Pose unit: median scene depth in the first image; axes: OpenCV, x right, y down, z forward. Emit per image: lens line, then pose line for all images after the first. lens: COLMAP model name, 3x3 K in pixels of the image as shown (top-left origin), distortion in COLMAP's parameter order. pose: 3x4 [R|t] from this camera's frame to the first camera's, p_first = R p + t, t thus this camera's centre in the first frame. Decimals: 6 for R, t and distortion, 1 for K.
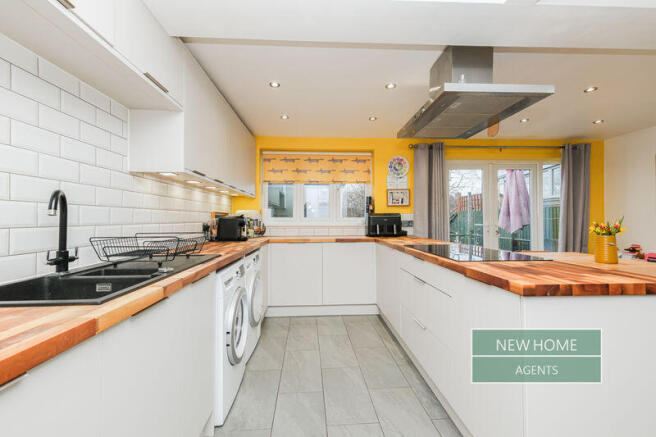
lens RADIAL K [[287.9, 0, 326.8], [0, 287.9, 218.8], [0, 0, 1]] dist [0.025218, -0.001210]
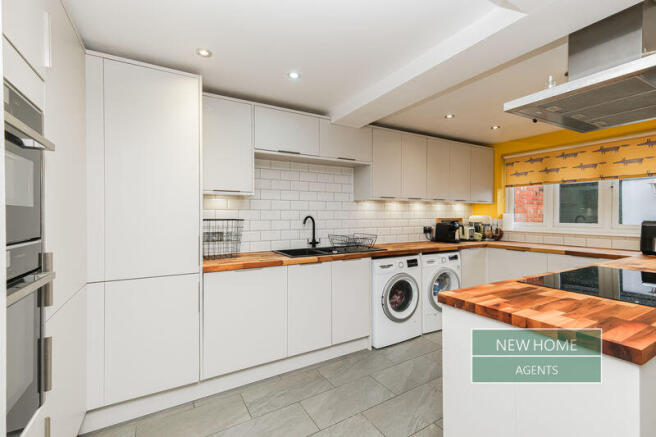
lens RADIAL K [[287.9, 0, 331.5], [0, 287.9, 215.4], [0, 0, 1]] dist [0.025218, -0.001210]
pose [[0.468902, 0.007013, -0.883222, 0.386421], [-0.001548, 0.999973, 0.007118, -0.032783], [0.883249, -0.001970, 0.468901, -0.011504]]
